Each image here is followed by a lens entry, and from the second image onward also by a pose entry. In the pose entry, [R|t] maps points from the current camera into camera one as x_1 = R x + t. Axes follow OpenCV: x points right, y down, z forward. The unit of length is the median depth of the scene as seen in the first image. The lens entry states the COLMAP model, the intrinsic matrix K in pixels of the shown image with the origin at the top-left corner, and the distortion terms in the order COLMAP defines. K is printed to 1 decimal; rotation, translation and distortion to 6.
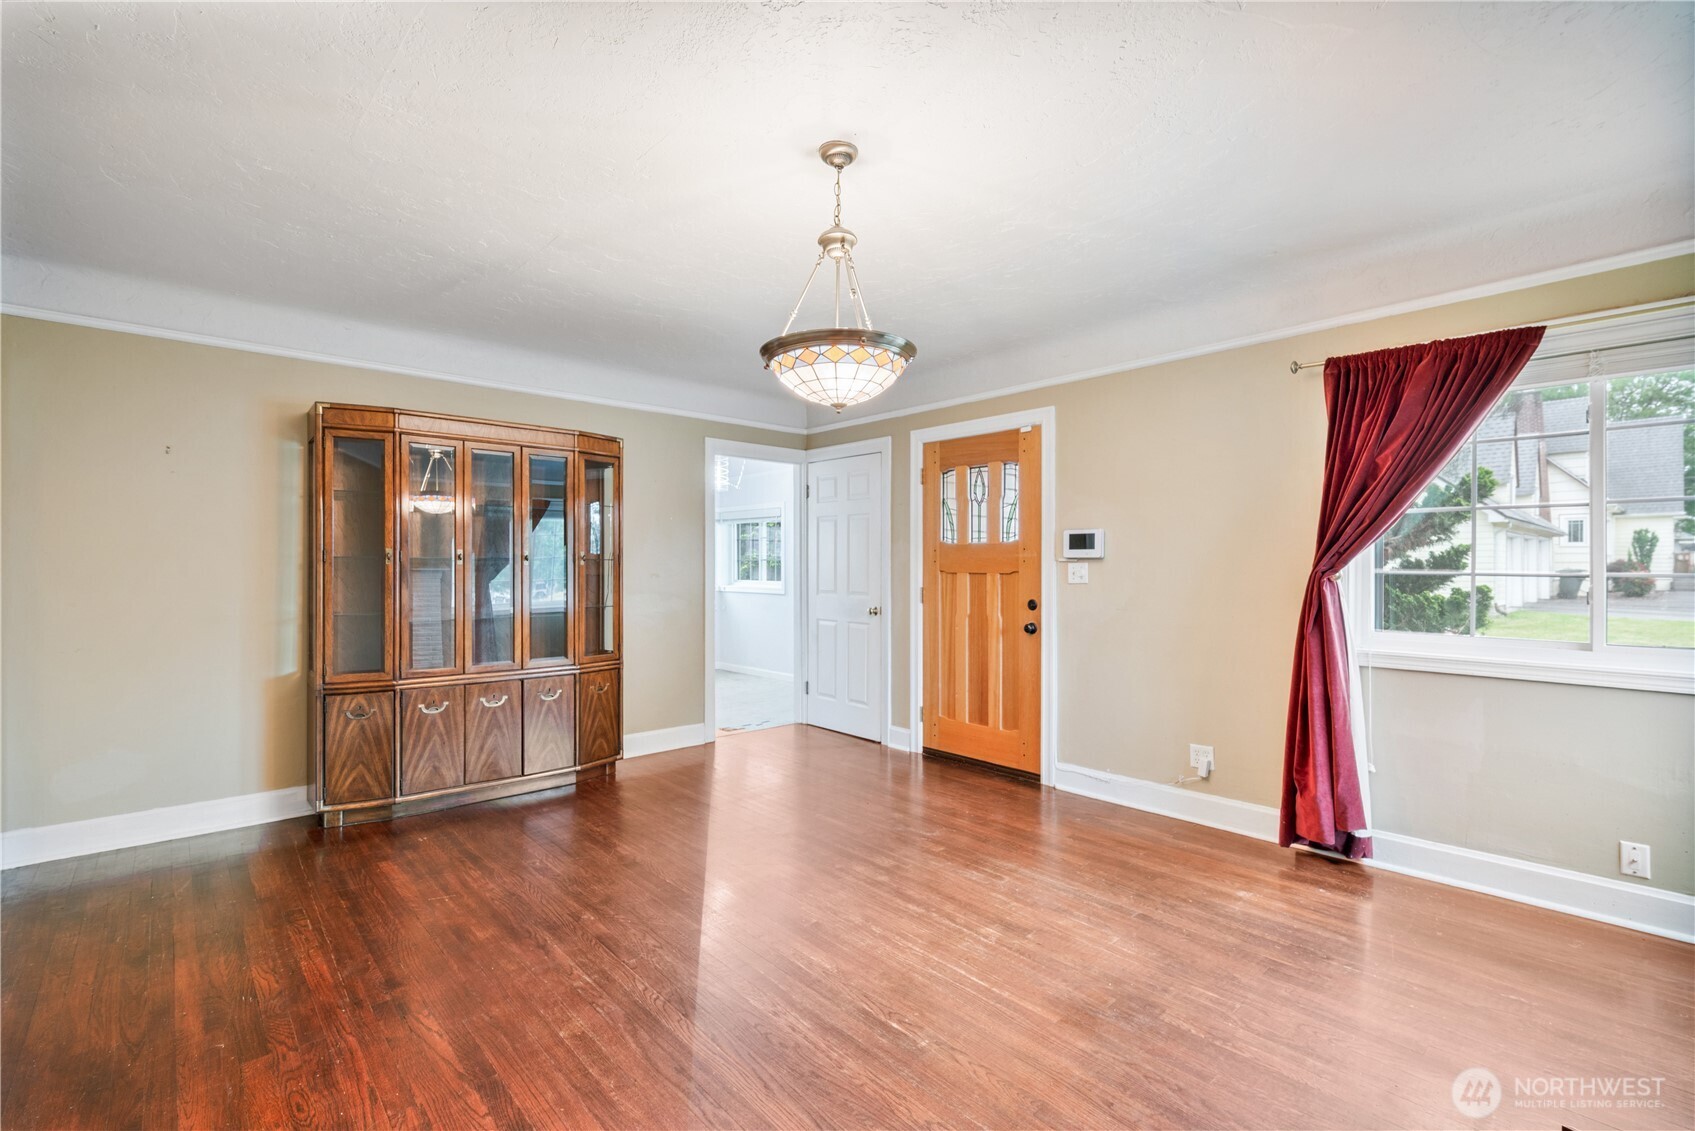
lens RADIAL K [[755.3, 0, 847.5], [0, 755.3, 565.5], [0, 0, 1]] dist [-0.000235, 0.000292]
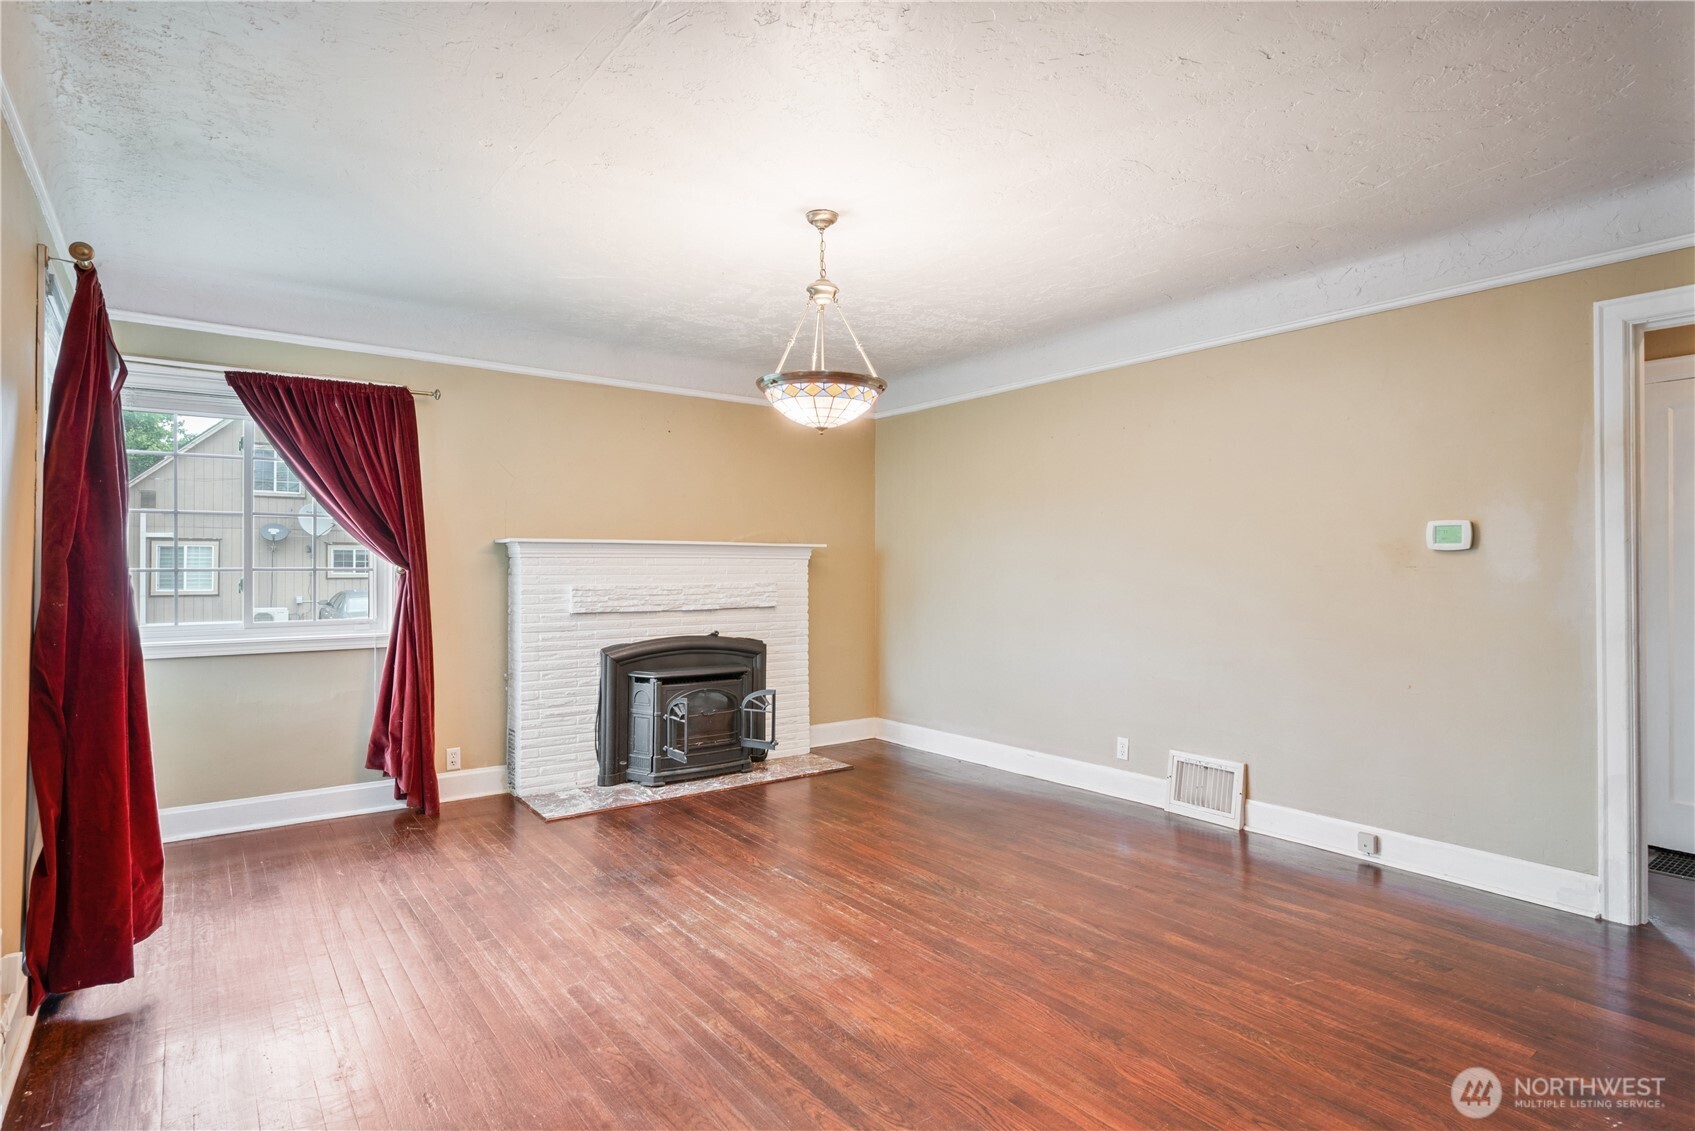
lens RADIAL K [[874.9, 0, 847.5], [0, 874.9, 565.5], [0, 0, 1]] dist [-0.010984, -0.000006]
pose [[-0.995908, -0.002508, 0.090333, -0.115491], [-0.002954, 0.999984, -0.004809, 0.007091], [-0.090319, -0.005056, -0.995900, 1.543391]]
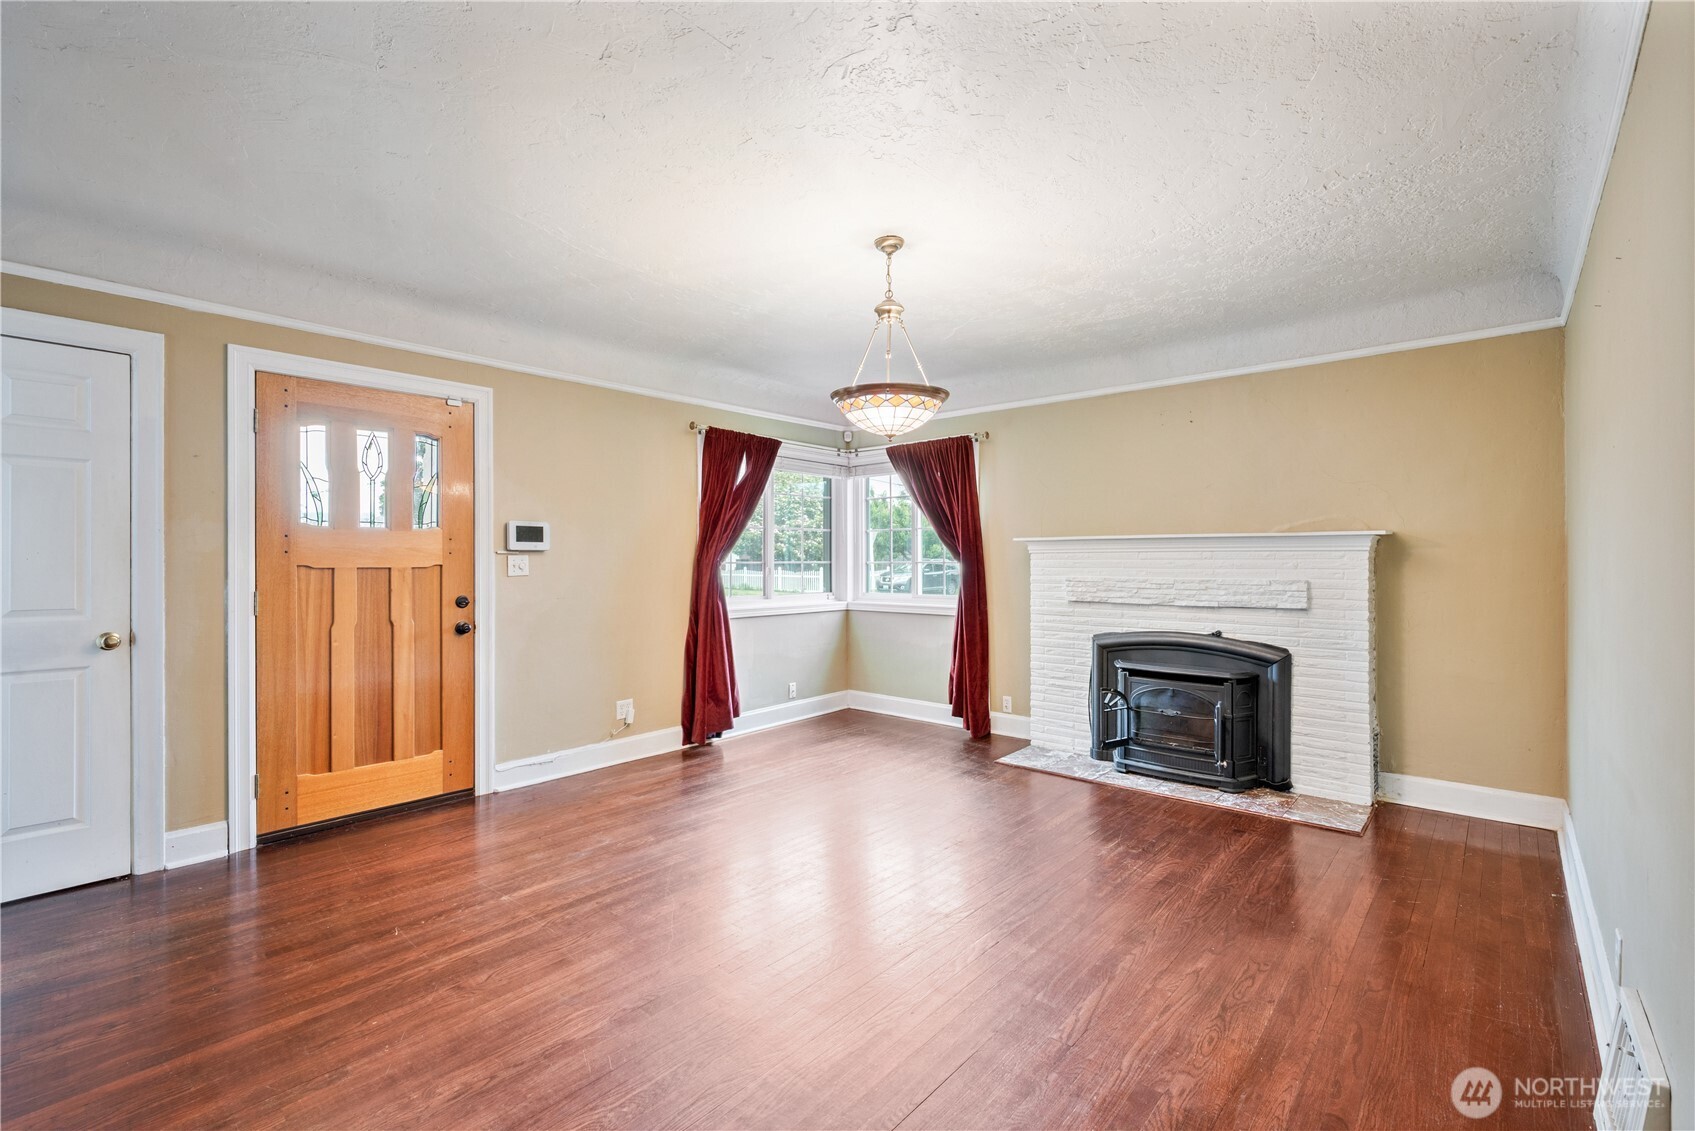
lens RADIAL K [[751.0, 0, 847.5], [0, 751.0, 565.5], [0, 0, 1]] dist [0.017252, -0.000038]
pose [[-0.116928, -0.010927, 0.993080, -0.853216], [-0.001546, 0.999940, 0.010821, -0.001688], [-0.993139, -0.000270, -0.116938, 0.800991]]
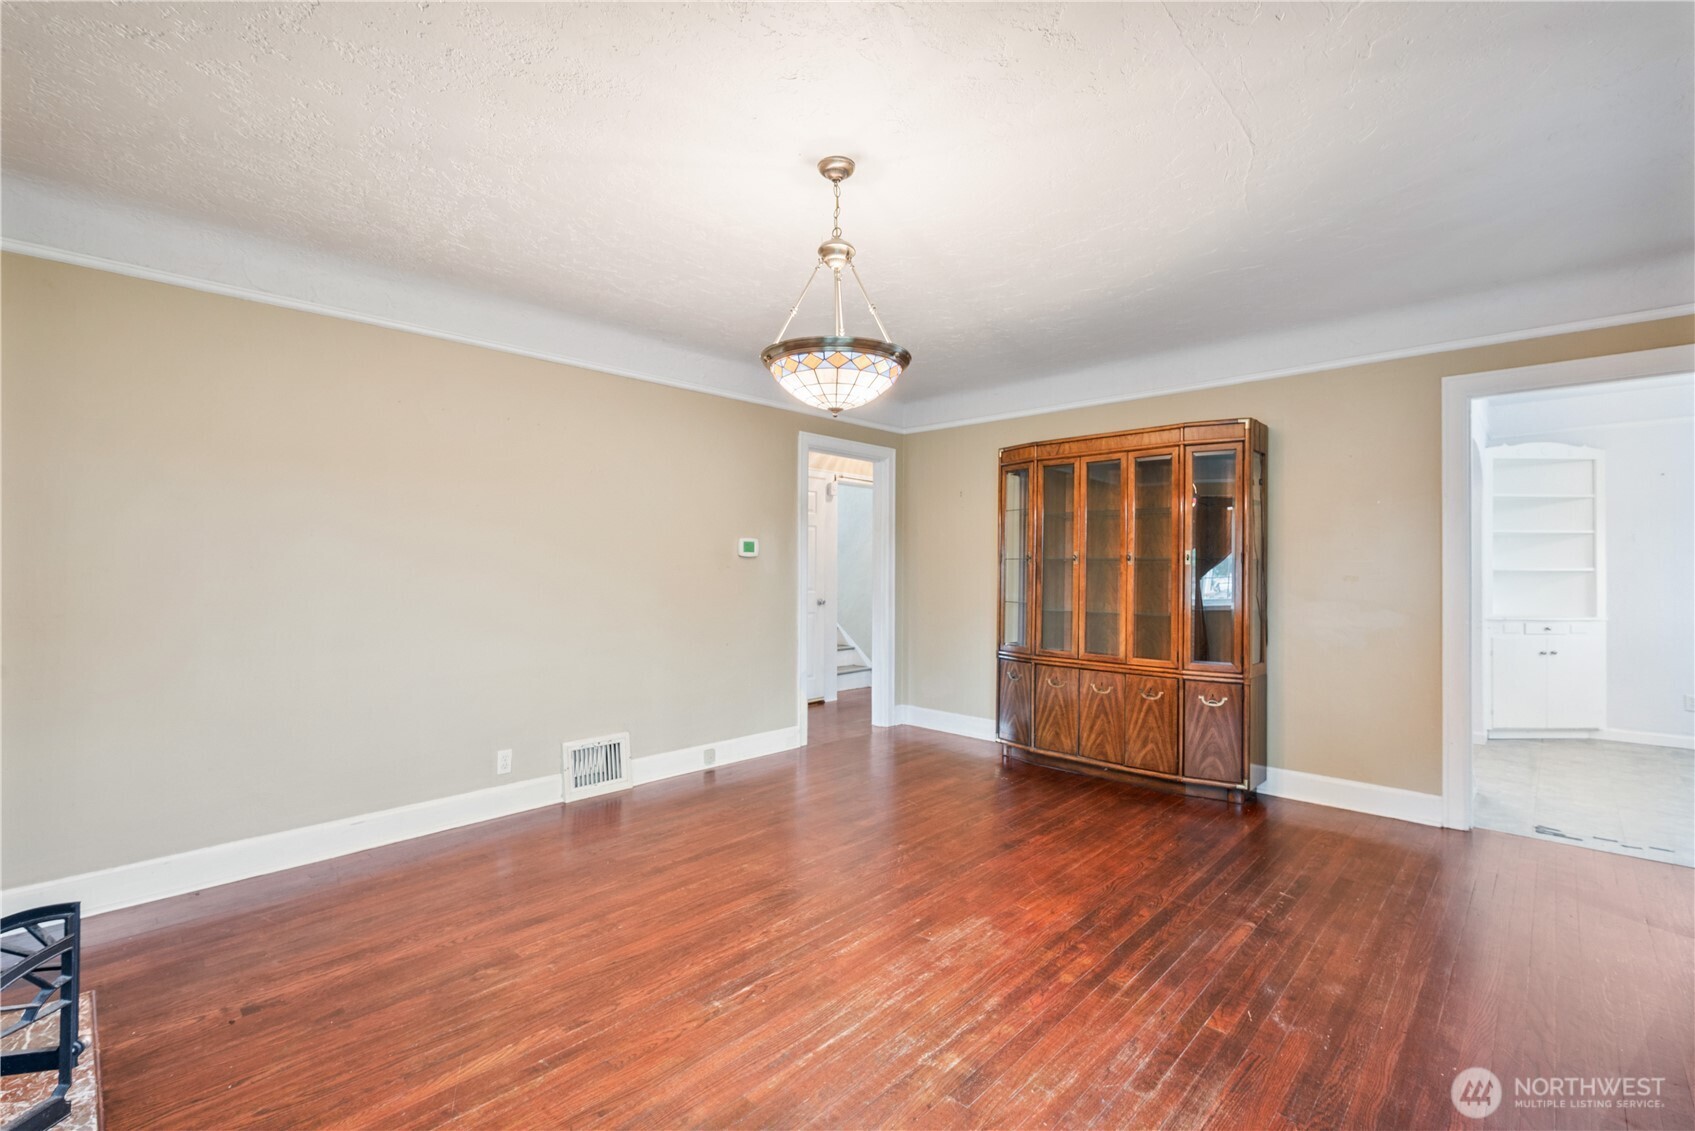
lens RADIAL K [[746.4, 0, 847.5], [0, 746.4, 565.5], [0, 0, 1]] dist [-0.000777, -0.000302]
pose [[0.074706, 0.000030, -0.997206, 0.658881], [0.000488, 1.000000, 0.000066, -0.000414], [0.997205, -0.000491, 0.074706, 0.613337]]
